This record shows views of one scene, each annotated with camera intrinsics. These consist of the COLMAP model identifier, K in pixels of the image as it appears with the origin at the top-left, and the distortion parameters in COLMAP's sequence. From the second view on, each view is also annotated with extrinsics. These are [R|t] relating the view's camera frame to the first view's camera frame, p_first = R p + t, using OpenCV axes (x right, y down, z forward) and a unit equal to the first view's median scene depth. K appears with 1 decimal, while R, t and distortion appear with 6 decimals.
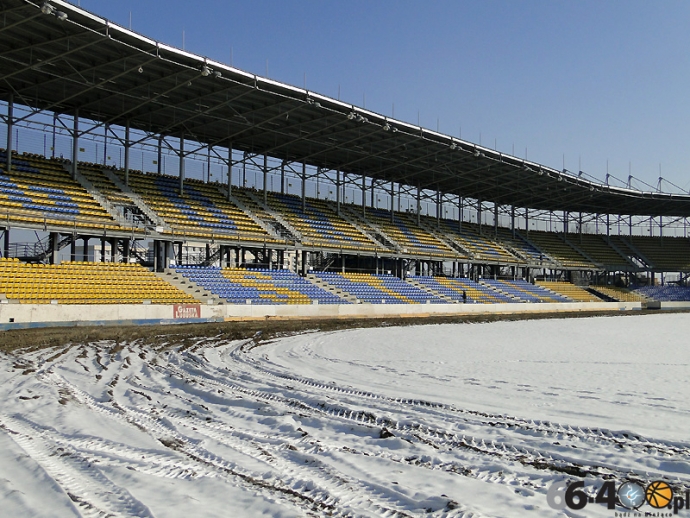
lens RADIAL K [[950.4, 0, 346.1], [0, 950.4, 260.6], [0, 0, 1]] dist [0.020810, 0.000000]
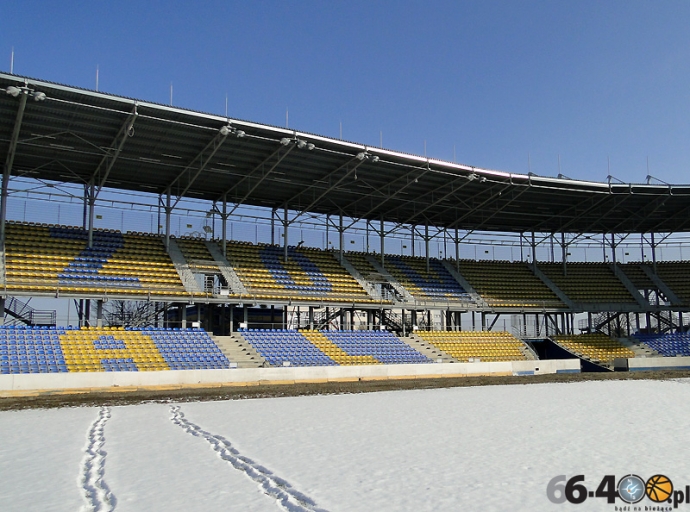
lens RADIAL K [[728.3, 0, 344.9], [0, 728.3, 256.6], [0, 0, 1]] dist [0.005032, 0.000000]
pose [[0.935532, -0.068879, -0.346461, 0.156317], [0.035324, 0.994131, -0.102257, 0.009914], [0.351471, 0.083426, 0.932474, 0.241599]]
